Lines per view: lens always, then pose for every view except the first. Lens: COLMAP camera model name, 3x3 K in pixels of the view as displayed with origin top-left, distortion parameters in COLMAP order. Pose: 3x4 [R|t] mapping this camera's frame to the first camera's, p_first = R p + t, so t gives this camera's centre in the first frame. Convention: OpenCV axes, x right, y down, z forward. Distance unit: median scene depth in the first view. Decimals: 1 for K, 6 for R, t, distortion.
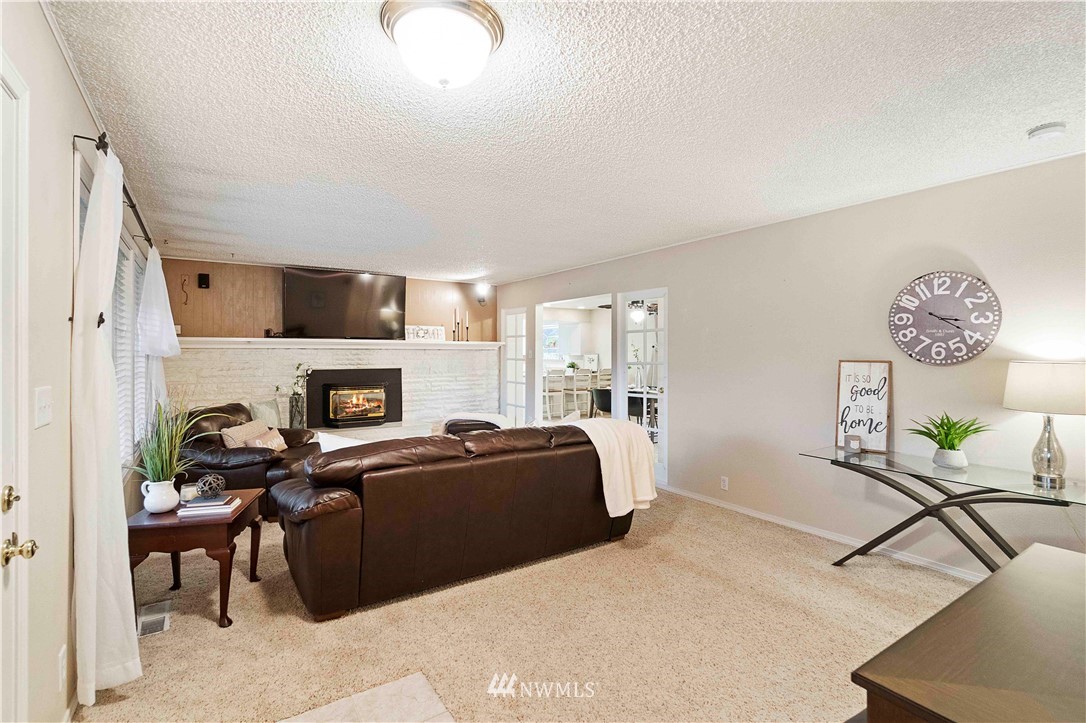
lens RADIAL K [[507.2, 0, 540.6], [0, 507.2, 357.8], [0, 0, 1]] dist [0.001275, 0.000067]
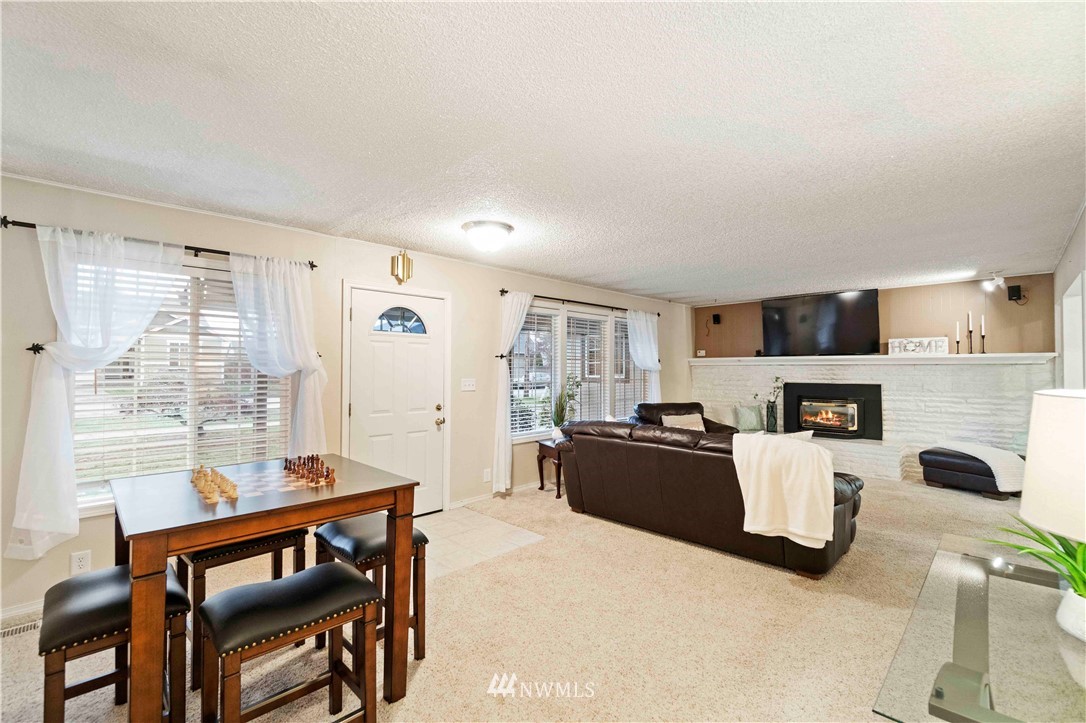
lens RADIAL K [[473.8, 0, 541.6], [0, 473.8, 362.0], [0, 0, 1]] dist [-0.003344, 0.000426]
pose [[0.190250, -0.015066, -0.981620, 0.488635], [-0.009916, 0.999802, -0.017266, 0.000074], [0.981686, 0.013018, 0.190063, 0.209710]]
